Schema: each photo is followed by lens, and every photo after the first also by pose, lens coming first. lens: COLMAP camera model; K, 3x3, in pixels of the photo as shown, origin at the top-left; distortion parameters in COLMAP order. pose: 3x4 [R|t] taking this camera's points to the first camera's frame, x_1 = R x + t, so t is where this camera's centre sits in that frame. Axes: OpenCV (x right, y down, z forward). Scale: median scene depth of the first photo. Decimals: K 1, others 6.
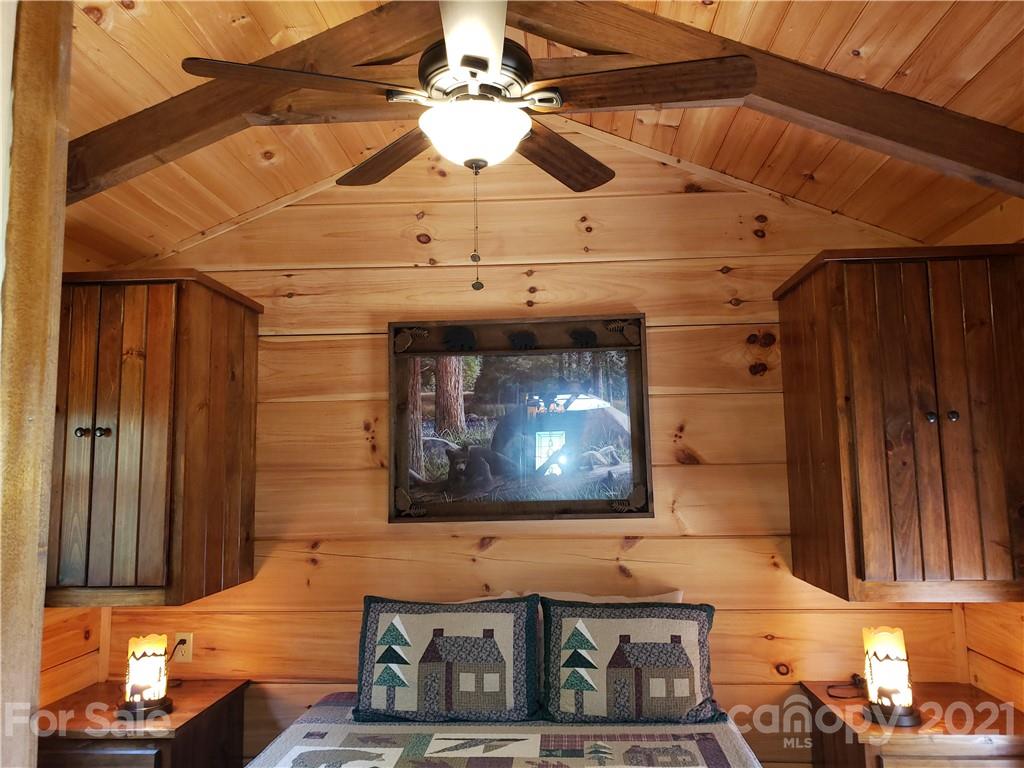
lens RADIAL K [[764.0, 0, 508.7], [0, 764.0, 372.2], [0, 0, 1]] dist [-0.005803, -0.001580]
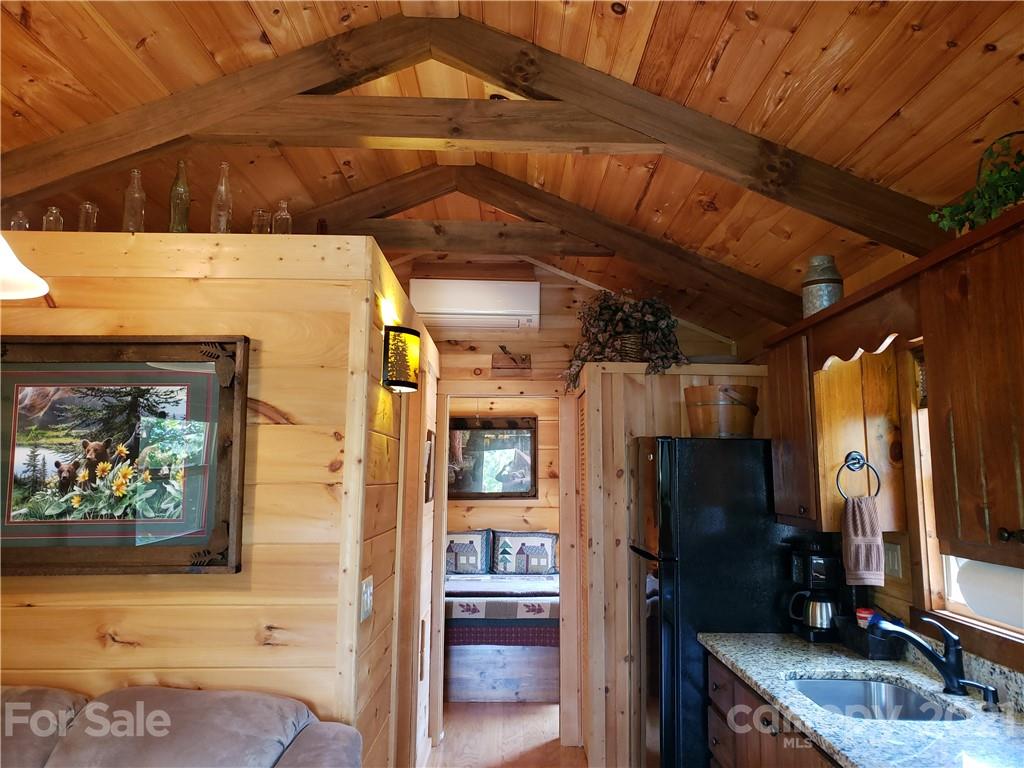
lens RADIAL K [[771.1, 0, 534.7], [0, 771.1, 365.9], [0, 0, 1]] dist [0.068735, -0.089194]
pose [[0.995082, 0.030062, 0.094379, -0.071252], [-0.028130, 0.999368, -0.021739, -0.187262], [-0.094973, 0.018977, 0.995299, -1.498471]]
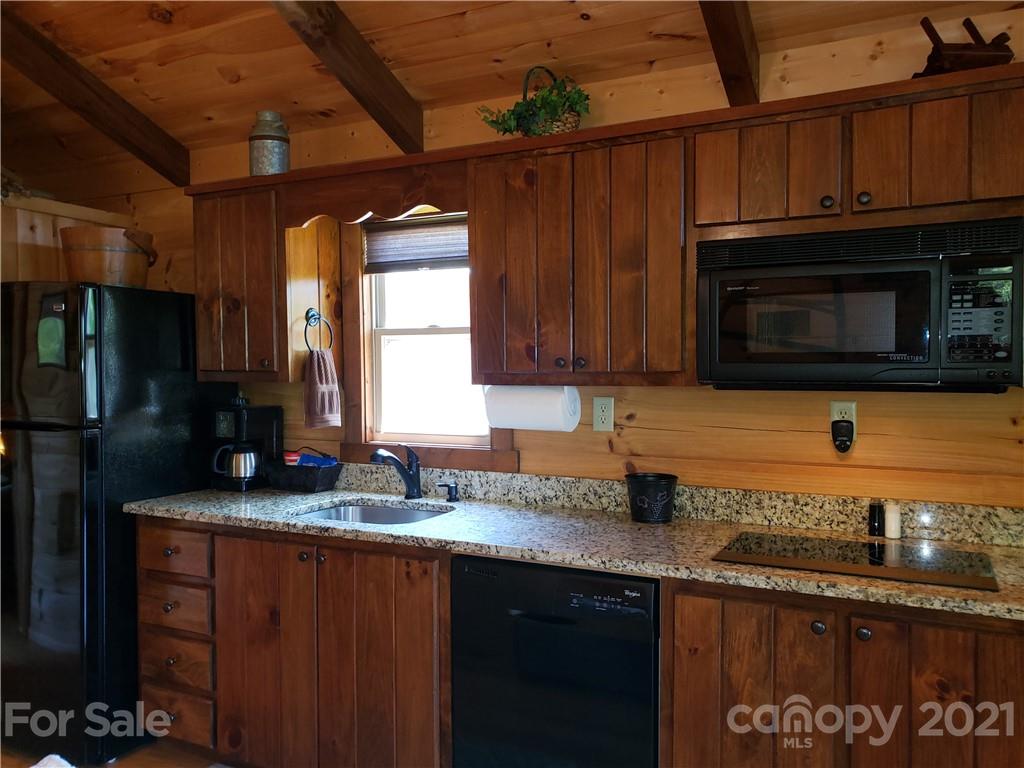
lens RADIAL K [[762.5, 0, 532.5], [0, 762.5, 378.1], [0, 0, 1]] dist [0.009629, -0.005227]
pose [[0.388135, -0.010317, 0.921545, -0.410910], [-0.112476, 0.991932, 0.058478, -0.112886], [-0.914713, -0.126349, 0.383843, -1.241505]]
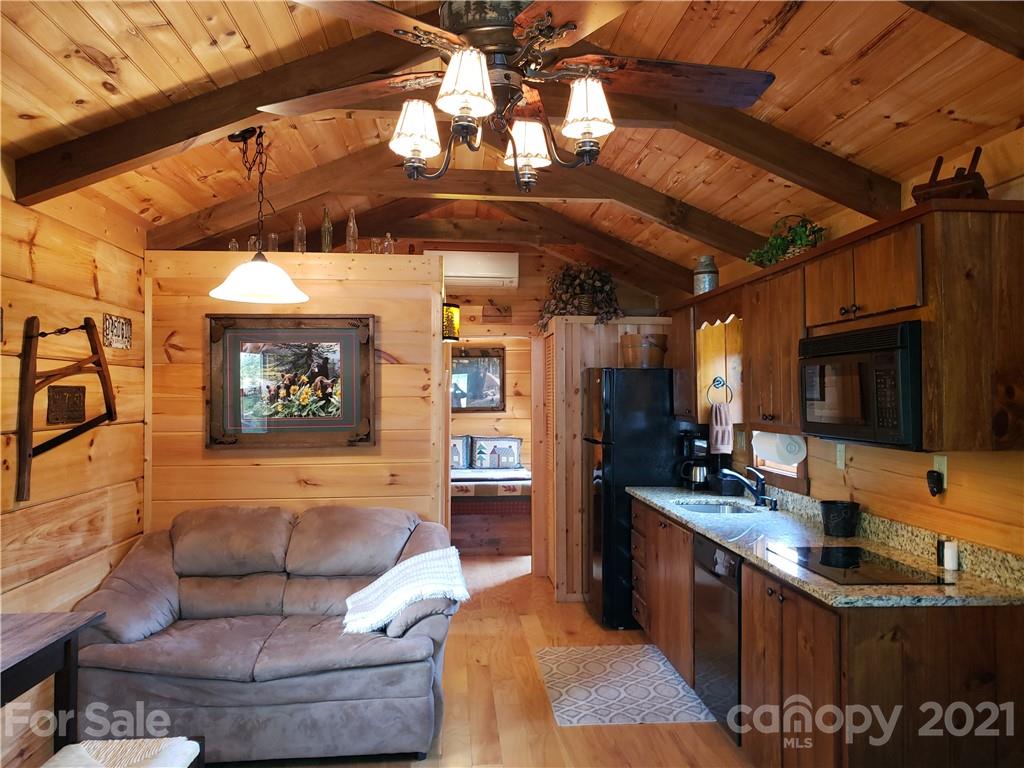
lens RADIAL K [[762.5, 0, 532.5], [0, 762.5, 378.1], [0, 0, 1]] dist [0.009629, -0.005227]
pose [[0.985296, 0.013649, 0.170307, -0.238577], [-0.030227, 0.995006, 0.095128, -0.250520], [-0.168158, -0.098878, 0.980788, -2.073464]]
